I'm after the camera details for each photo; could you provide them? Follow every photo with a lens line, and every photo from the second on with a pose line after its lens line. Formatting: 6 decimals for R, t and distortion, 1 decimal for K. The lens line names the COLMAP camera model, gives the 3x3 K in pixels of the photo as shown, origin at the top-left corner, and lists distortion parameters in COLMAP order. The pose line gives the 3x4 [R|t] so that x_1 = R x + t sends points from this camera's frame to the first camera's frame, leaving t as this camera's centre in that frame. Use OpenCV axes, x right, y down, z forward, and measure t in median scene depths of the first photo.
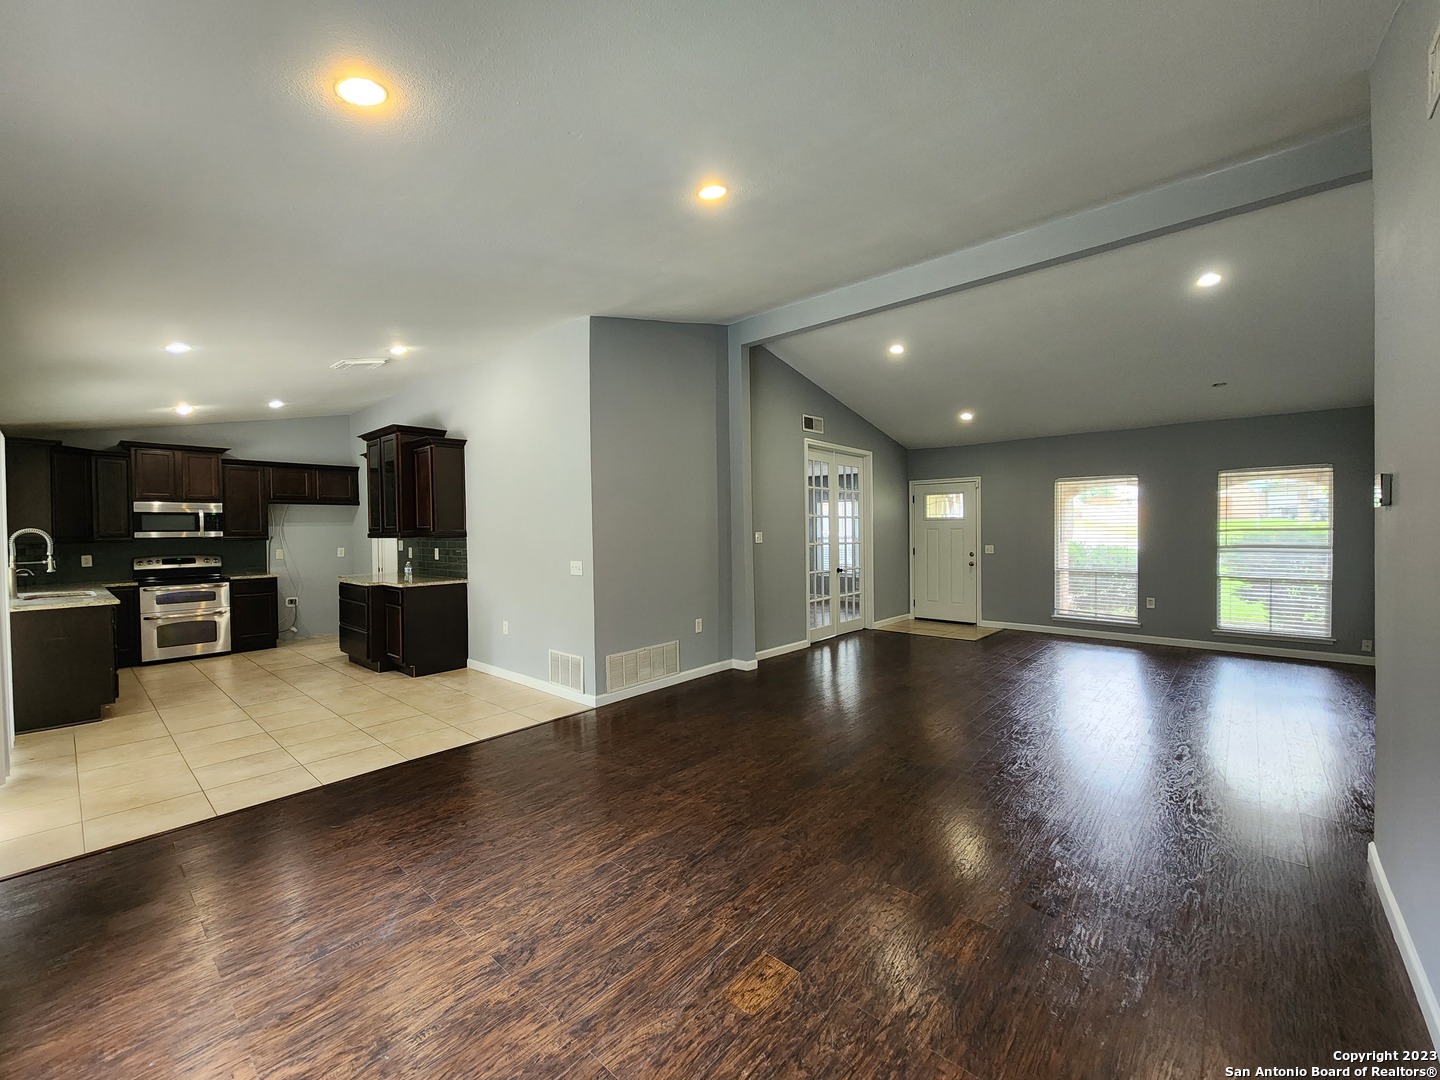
lens RADIAL K [[593.6, 0, 720.7], [0, 593.6, 535.8], [0, 0, 1]] dist [0.005772, -0.002120]
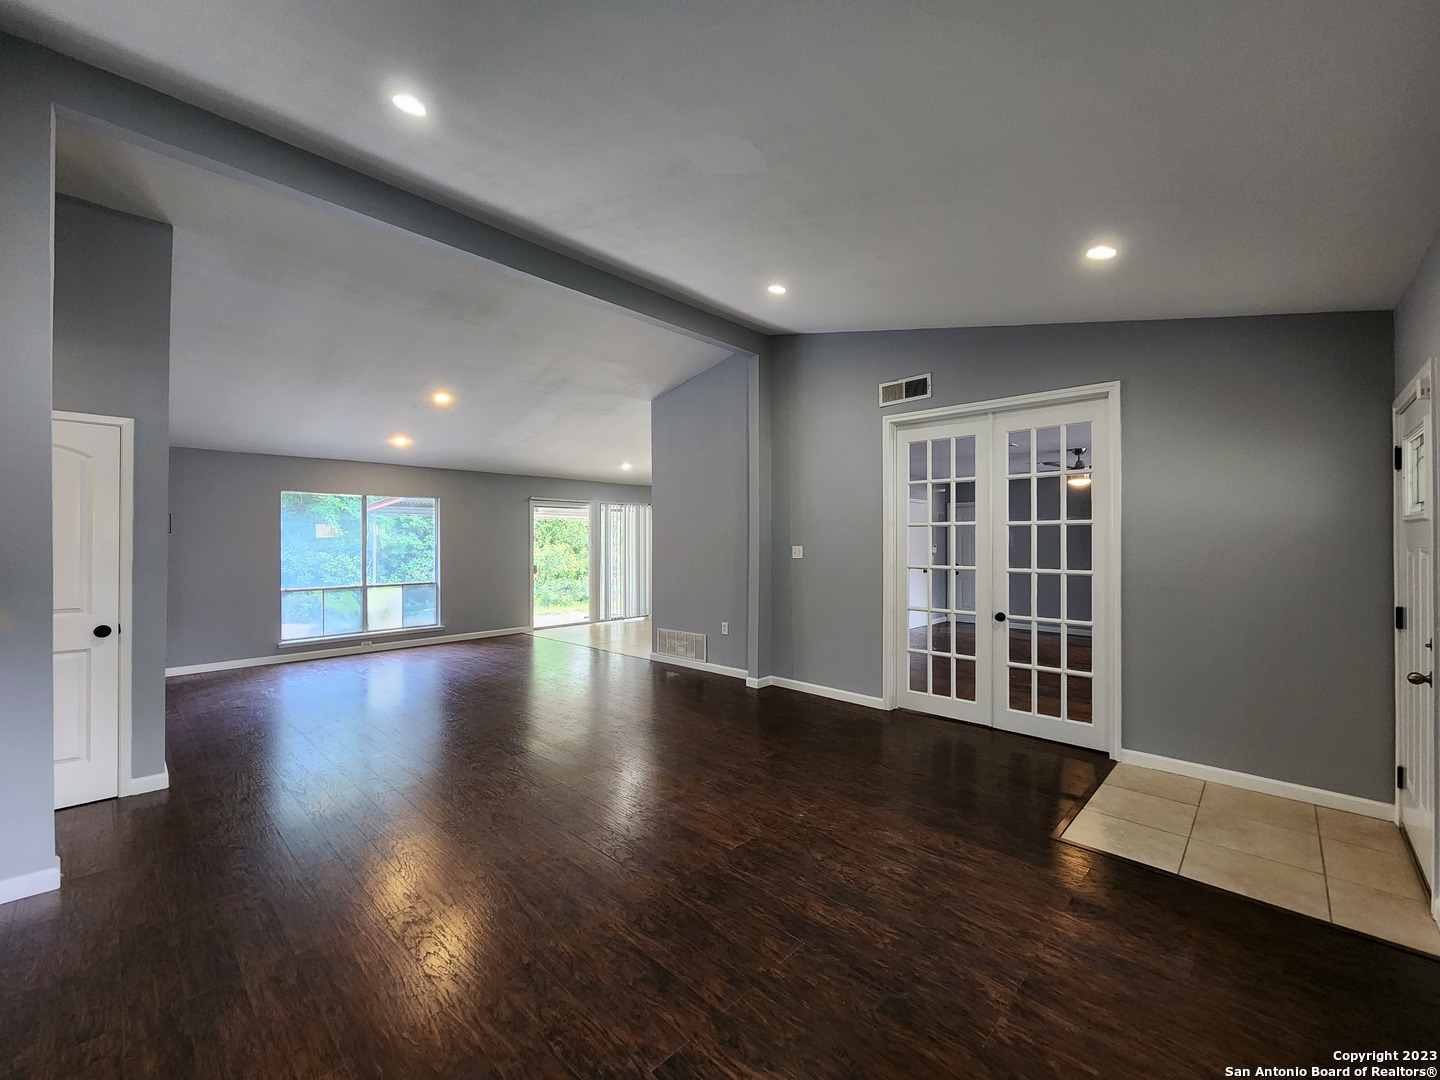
lens RADIAL K [[593.6, 0, 715.1], [0, 593.6, 544.4], [0, 0, 1]] dist [0.005772, -0.002120]
pose [[-0.045036, 0.019317, -0.998799, 1.009677], [-0.008335, 0.999771, 0.019712, -0.026689], [0.998951, 0.009213, -0.044865, 0.968718]]
